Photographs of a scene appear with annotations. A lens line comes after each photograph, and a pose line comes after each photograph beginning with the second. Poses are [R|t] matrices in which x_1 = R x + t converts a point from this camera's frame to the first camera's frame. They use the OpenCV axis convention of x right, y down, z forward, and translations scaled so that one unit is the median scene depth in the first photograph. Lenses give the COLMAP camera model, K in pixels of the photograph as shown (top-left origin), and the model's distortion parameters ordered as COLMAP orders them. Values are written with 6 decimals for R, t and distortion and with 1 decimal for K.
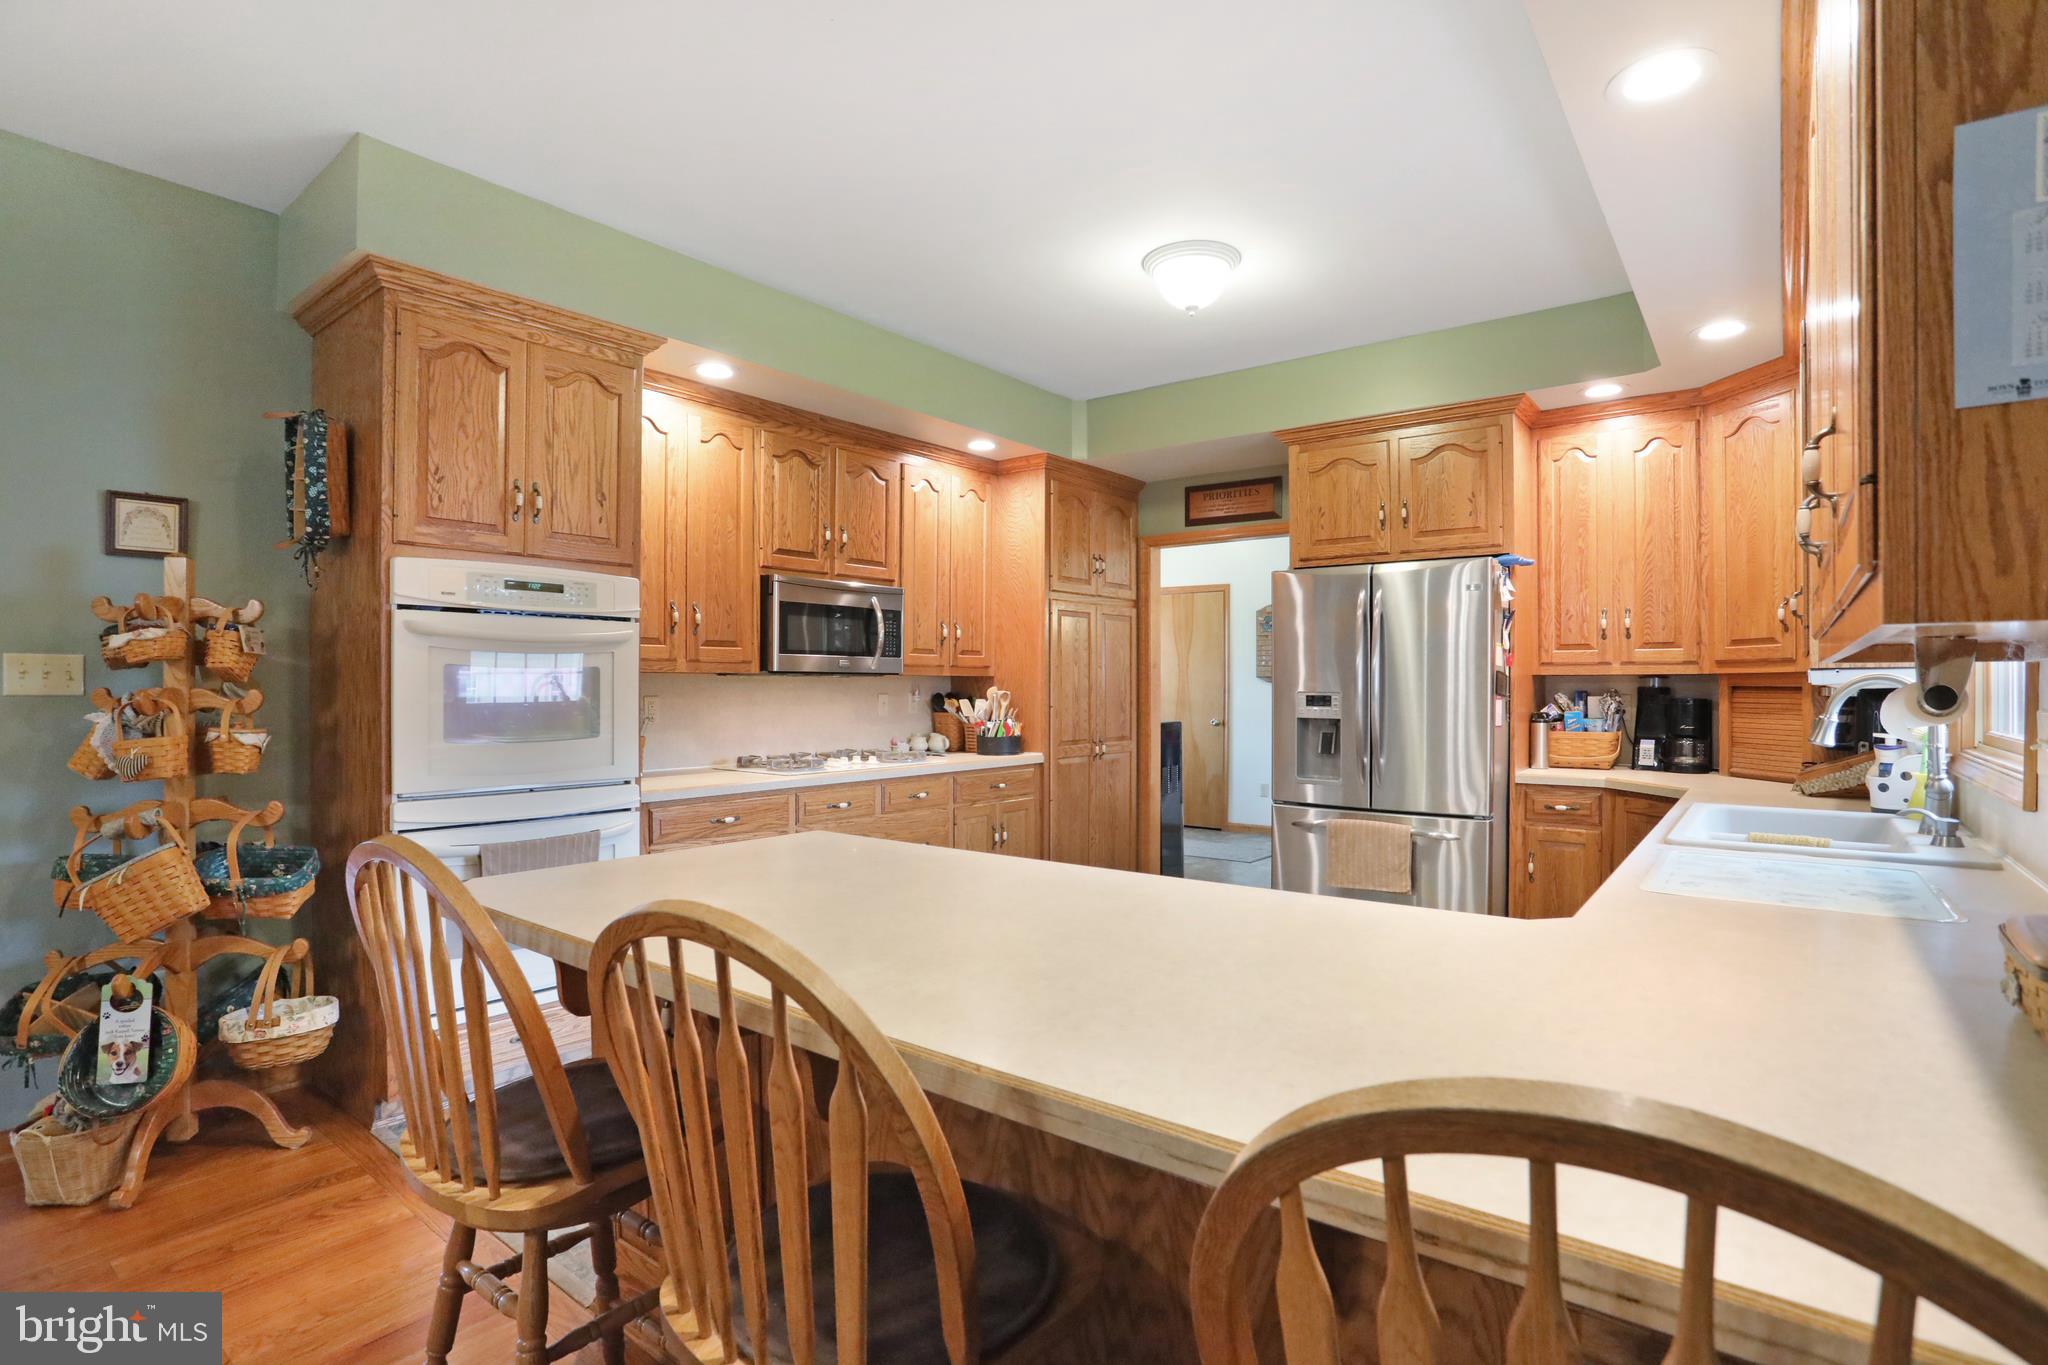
lens RADIAL K [[995.7, 0, 1019.8], [0, 995.7, 676.6], [0, 0, 1]] dist [-0.065555, 0.026852]
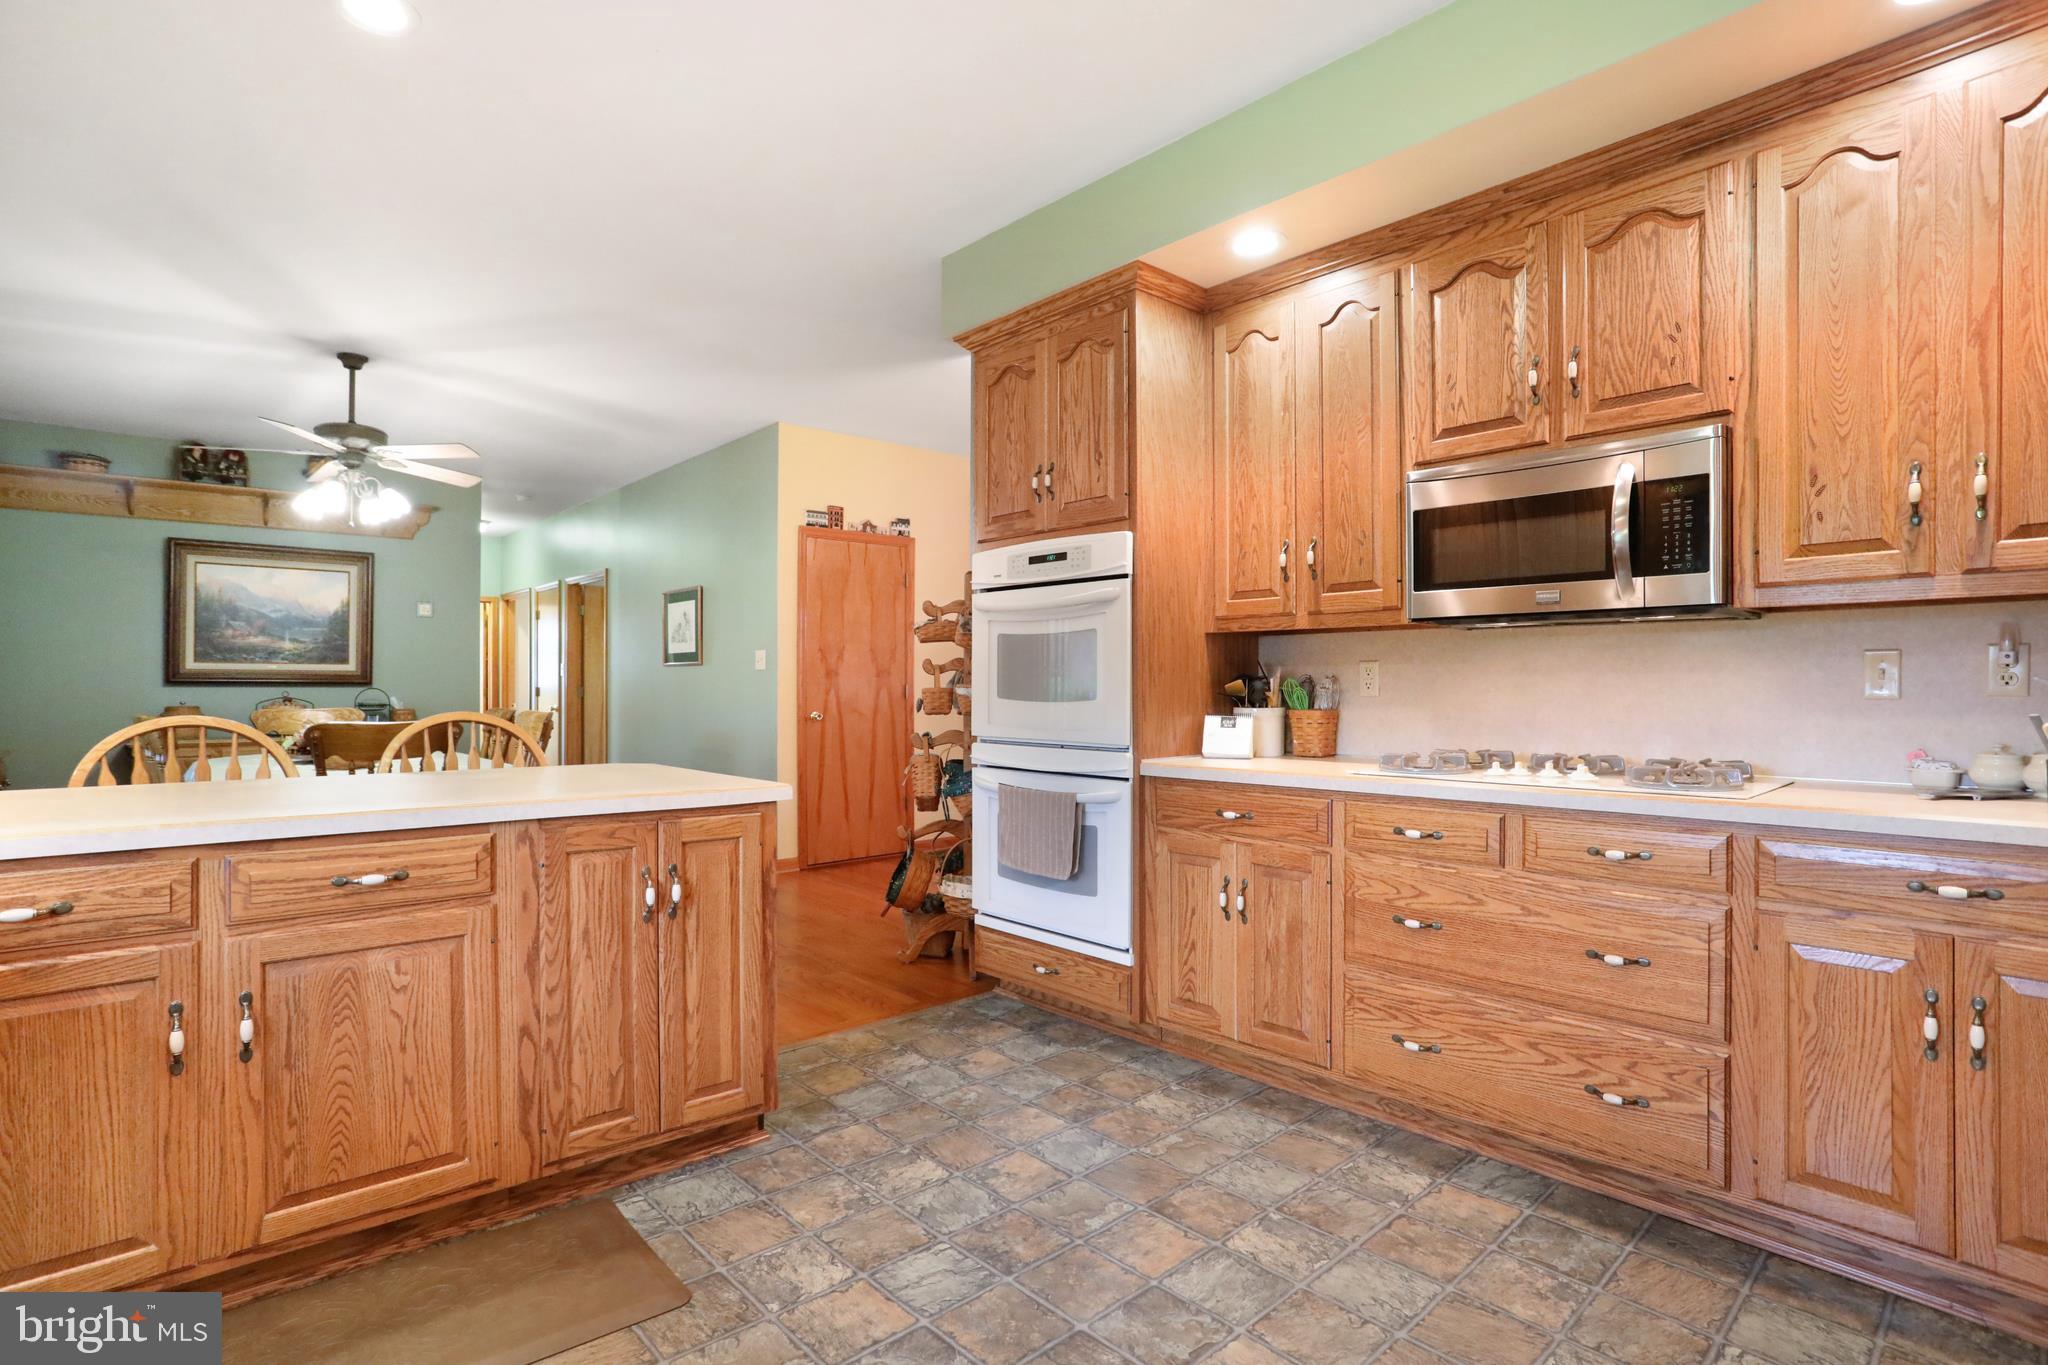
lens RADIAL K [[1011.9, 0, 1012.9], [0, 1011.9, 694.5], [0, 0, 1]] dist [-0.074654, 0.035012]
pose [[-0.173803, 0.005329, -0.984766, 0.459652], [0.004076, 0.999981, 0.004692, 0.040363], [0.984772, -0.003198, -0.173821, 0.862839]]
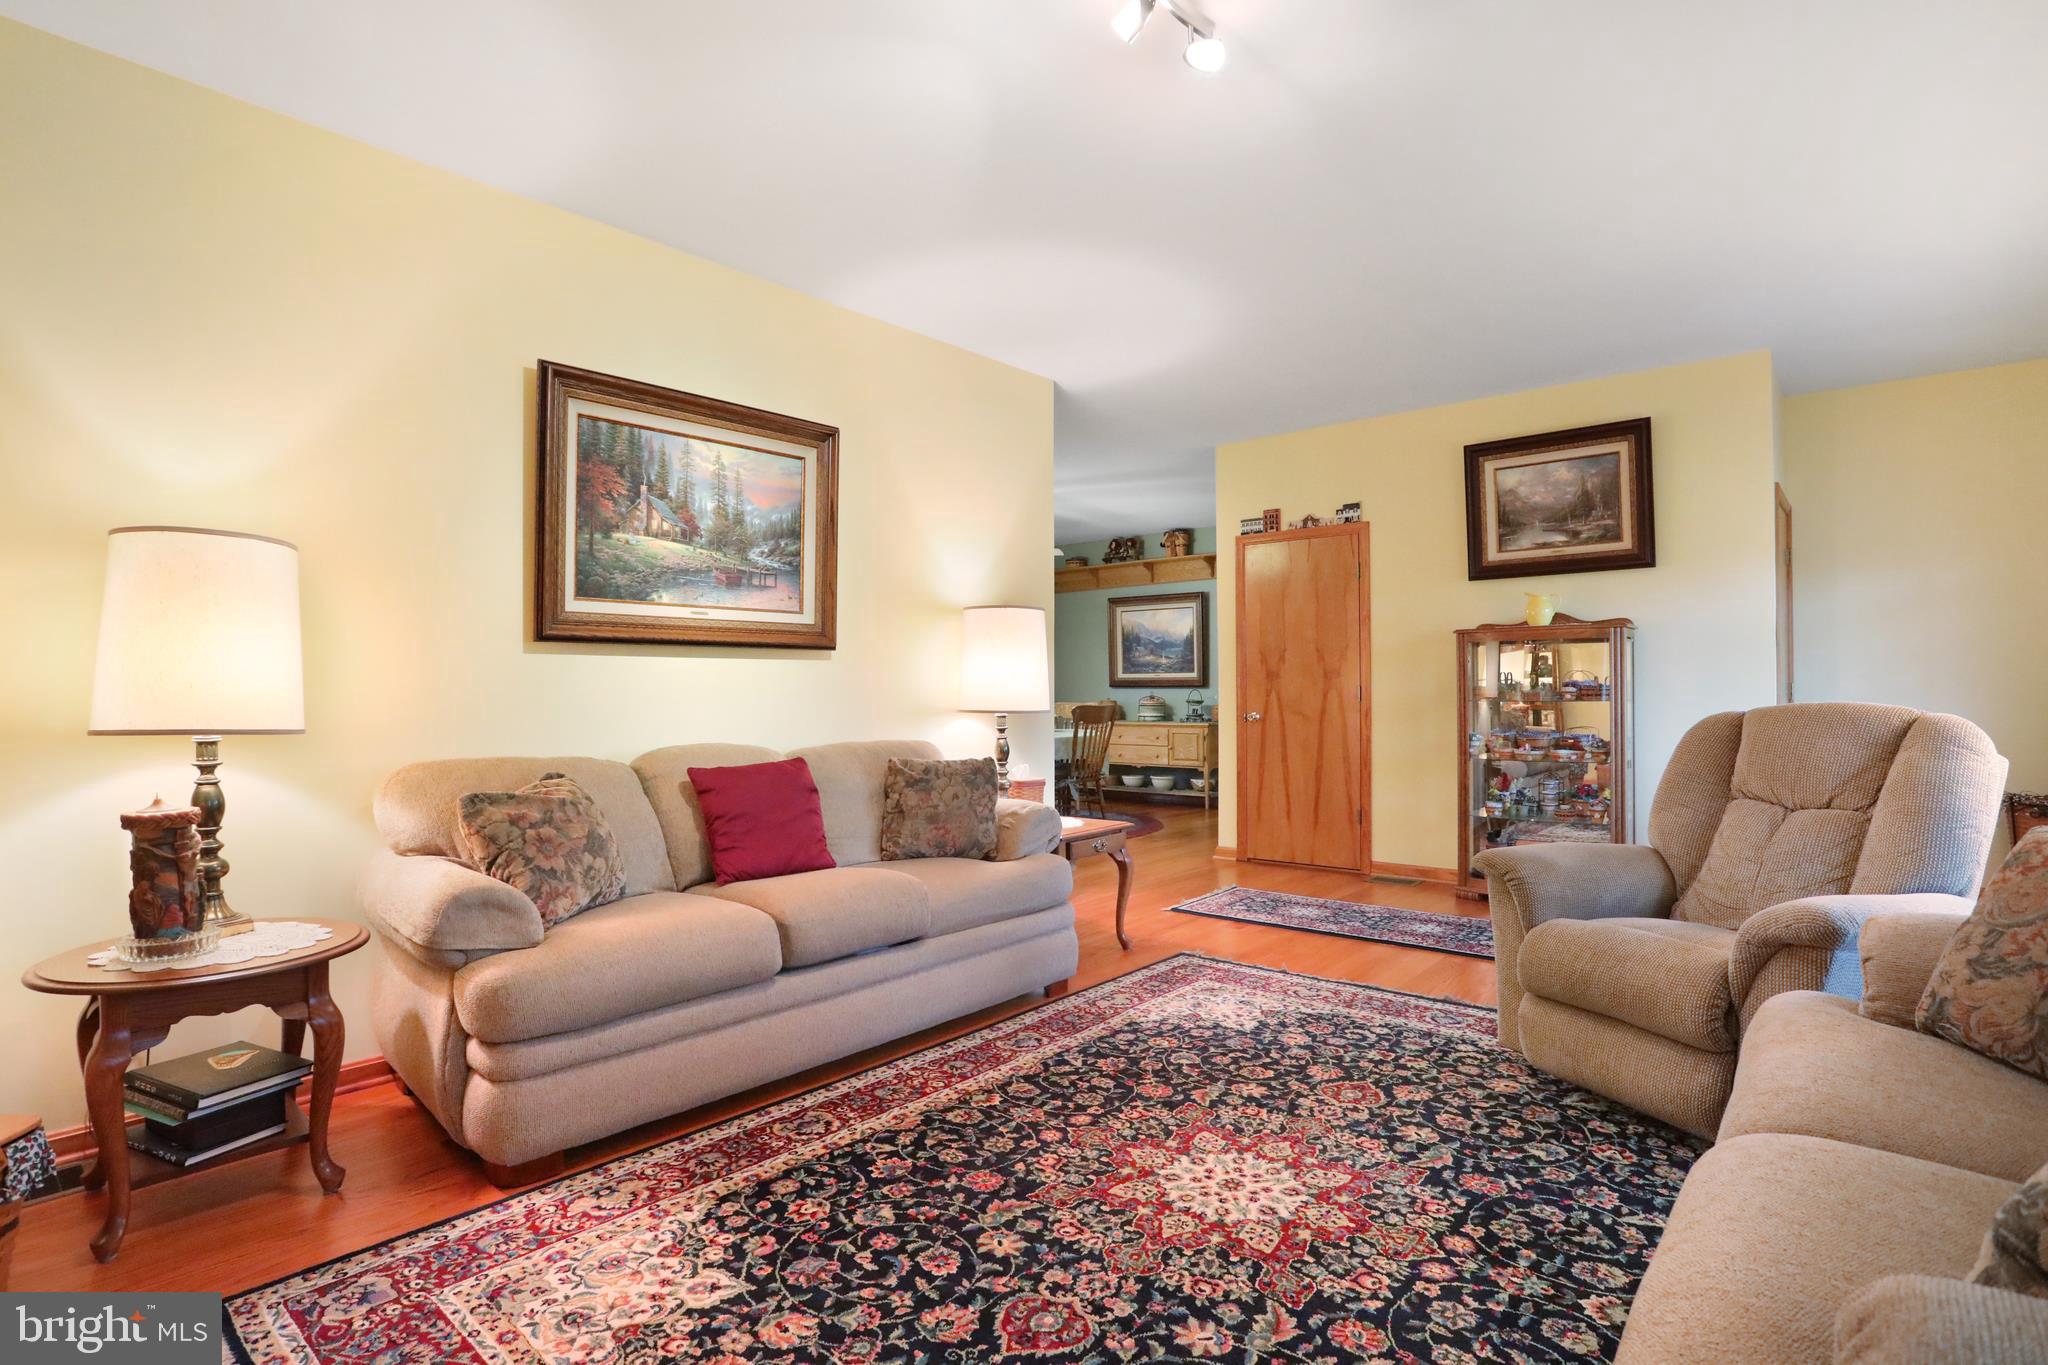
lens RADIAL K [[1011.9, 0, 1012.9], [0, 1011.9, 694.5], [0, 0, 1]] dist [-0.074654, 0.035012]
pose [[-0.998260, 0.003065, 0.058891, -0.739310], [0.003119, 0.999995, 0.000825, 0.041256], [-0.058888, 0.001007, -0.998264, 1.930823]]
